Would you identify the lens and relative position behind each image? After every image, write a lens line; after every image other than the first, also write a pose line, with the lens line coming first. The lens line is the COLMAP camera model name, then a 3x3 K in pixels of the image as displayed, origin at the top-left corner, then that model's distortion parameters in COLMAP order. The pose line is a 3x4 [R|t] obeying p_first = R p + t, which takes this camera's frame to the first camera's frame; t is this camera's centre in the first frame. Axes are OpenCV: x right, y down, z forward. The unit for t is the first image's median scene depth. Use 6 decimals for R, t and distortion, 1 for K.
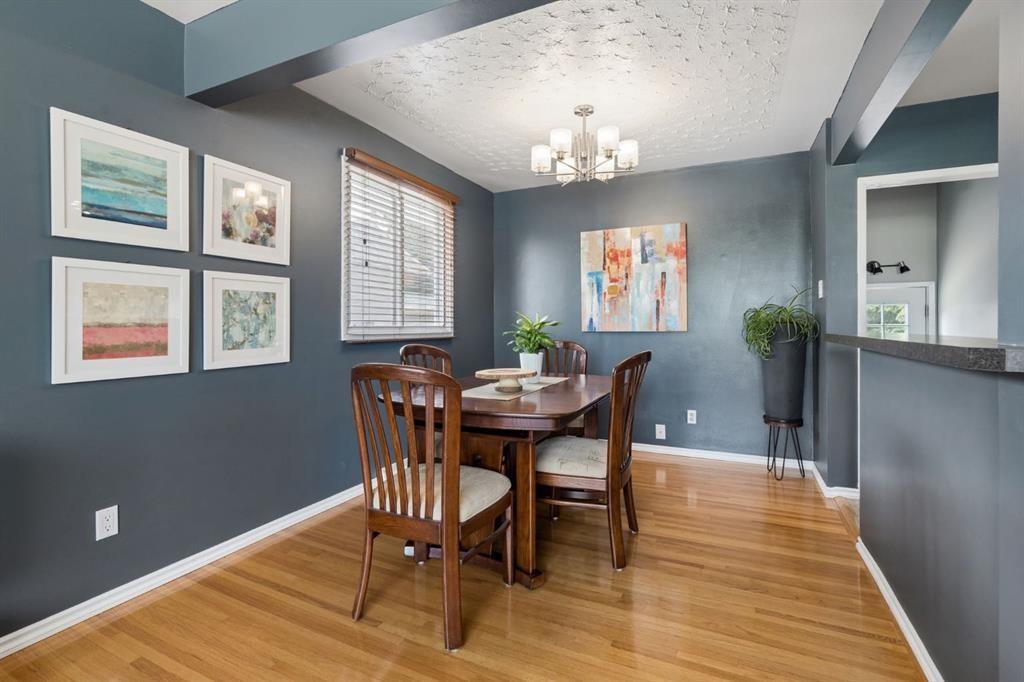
lens RADIAL K [[466.5, 0, 512.4], [0, 466.5, 322.6], [0, 0, 1]] dist [-0.010488, -0.000023]
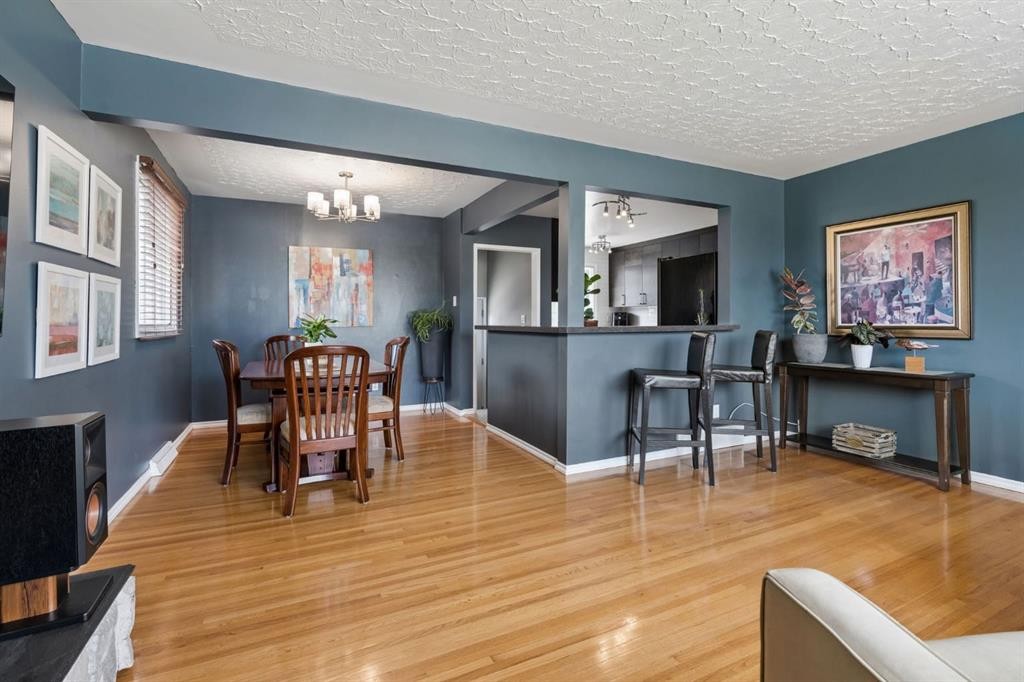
lens RADIAL K [[466.5, 0, 512.4], [0, 466.5, 322.6], [0, 0, 1]] dist [-0.010488, -0.000023]
pose [[0.627136, -0.005482, 0.778890, -0.674512], [0.000866, 0.999980, 0.006341, -0.002232], [-0.778909, -0.003302, 0.627128, -0.330132]]
